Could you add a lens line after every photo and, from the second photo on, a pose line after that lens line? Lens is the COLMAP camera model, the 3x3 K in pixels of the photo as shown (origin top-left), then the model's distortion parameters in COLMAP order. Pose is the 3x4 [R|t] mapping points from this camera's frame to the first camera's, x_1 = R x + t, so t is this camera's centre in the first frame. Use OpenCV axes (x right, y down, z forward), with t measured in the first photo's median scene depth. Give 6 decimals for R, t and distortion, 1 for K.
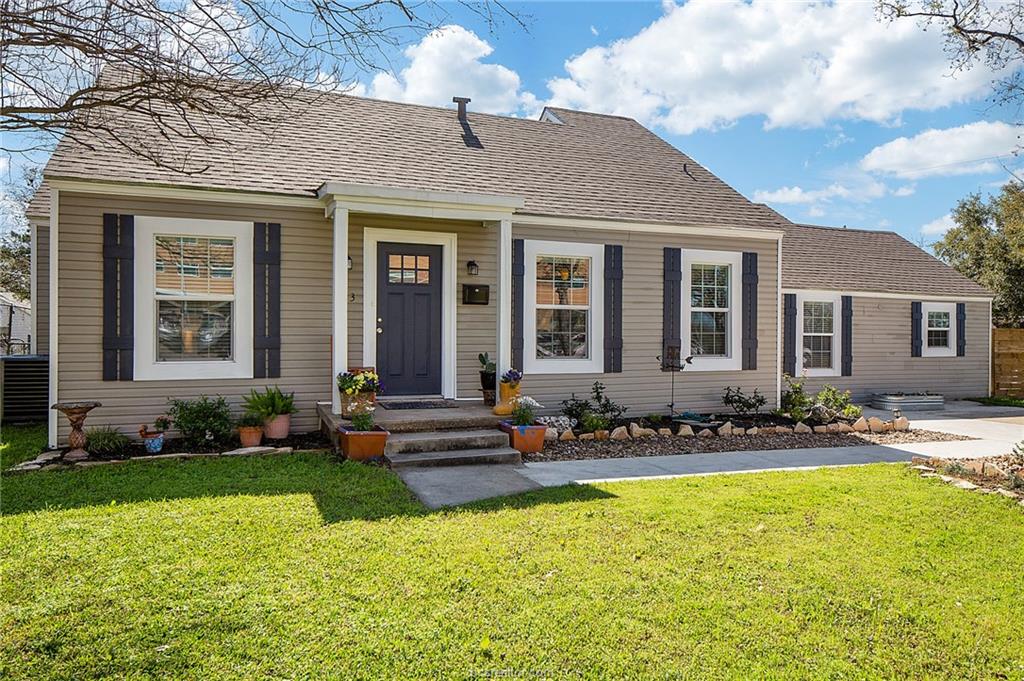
lens RADIAL K [[706.7, 0, 512.0], [0, 706.7, 340.5], [0, 0, 1]] dist [-0.058816, -0.001961]
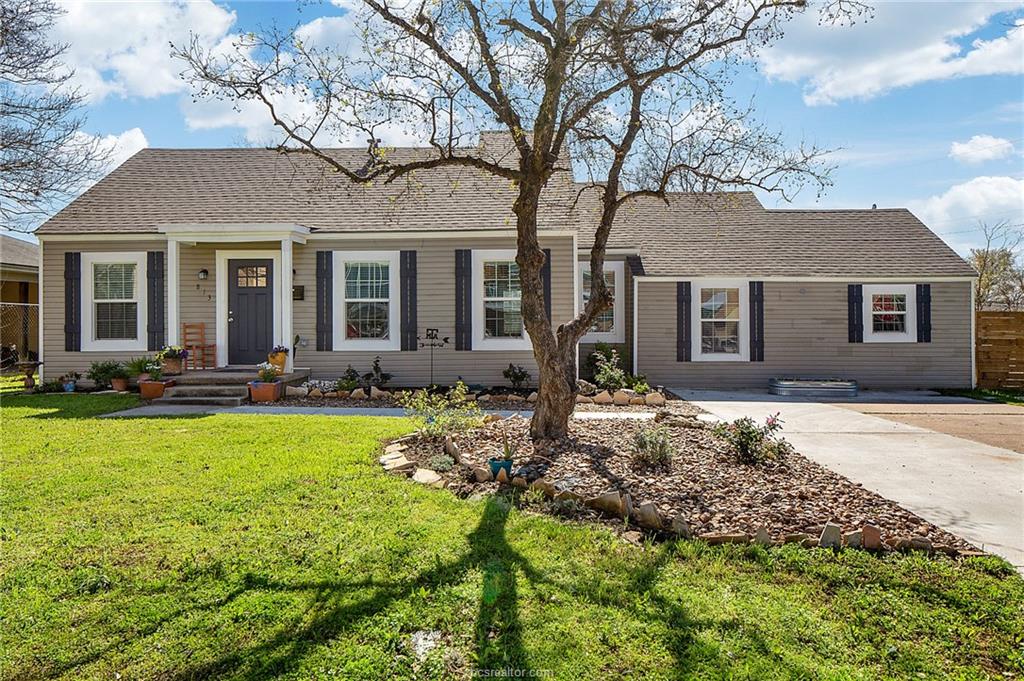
lens RADIAL K [[706.7, 0, 512.0], [0, 706.7, 340.5], [0, 0, 1]] dist [-0.058816, -0.001961]
pose [[0.923649, -0.001981, -0.383235, 0.794072], [0.004496, 0.999974, 0.005667, 0.020564], [0.383213, -0.006957, 0.923634, -0.105524]]
